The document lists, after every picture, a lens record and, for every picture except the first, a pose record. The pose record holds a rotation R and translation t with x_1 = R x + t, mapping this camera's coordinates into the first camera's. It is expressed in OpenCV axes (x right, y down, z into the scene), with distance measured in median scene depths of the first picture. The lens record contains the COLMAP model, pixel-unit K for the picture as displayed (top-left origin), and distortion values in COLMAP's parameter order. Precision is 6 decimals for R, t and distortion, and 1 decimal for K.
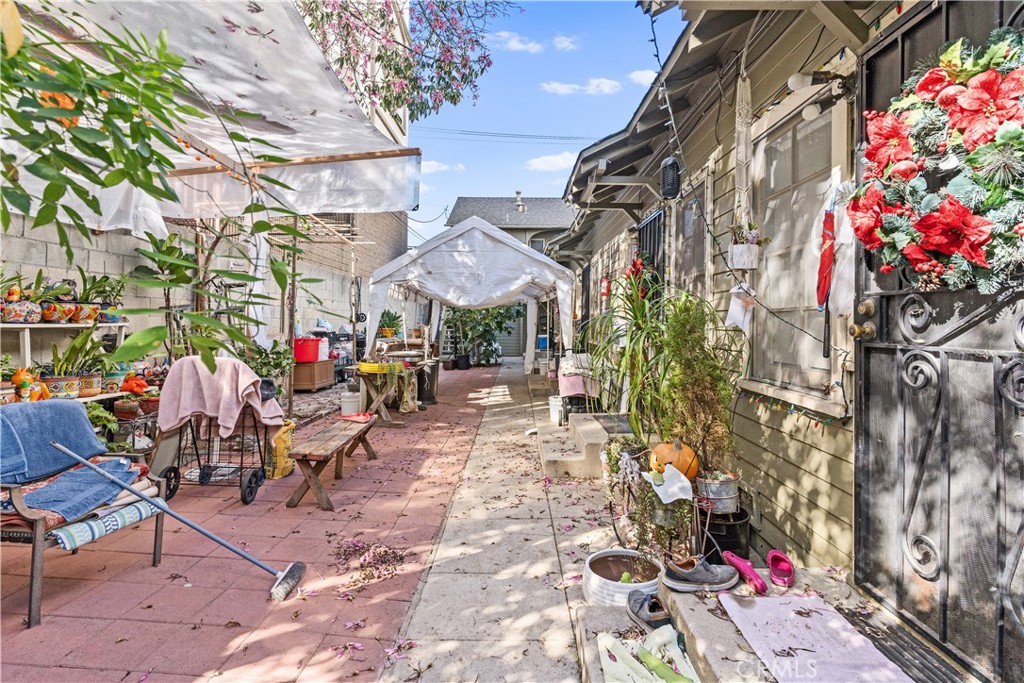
lens RADIAL K [[494.0, 0, 509.3], [0, 494.0, 339.3], [0, 0, 1]] dist [0.001342, 0.000016]
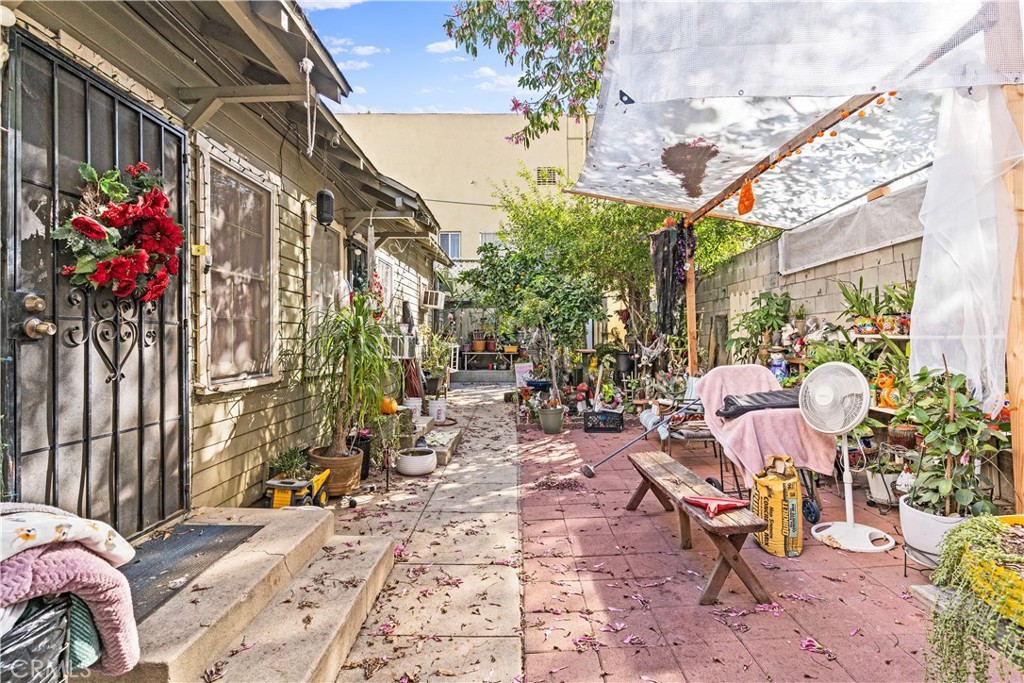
lens RADIAL K [[494.0, 0, 509.3], [0, 494.0, 339.3], [0, 0, 1]] dist [0.001342, 0.000016]
pose [[-0.999981, -0.003964, -0.004713, -0.097985], [-0.004134, 0.999323, 0.036553, -0.058839], [0.004565, 0.036571, -0.999321, 2.053577]]
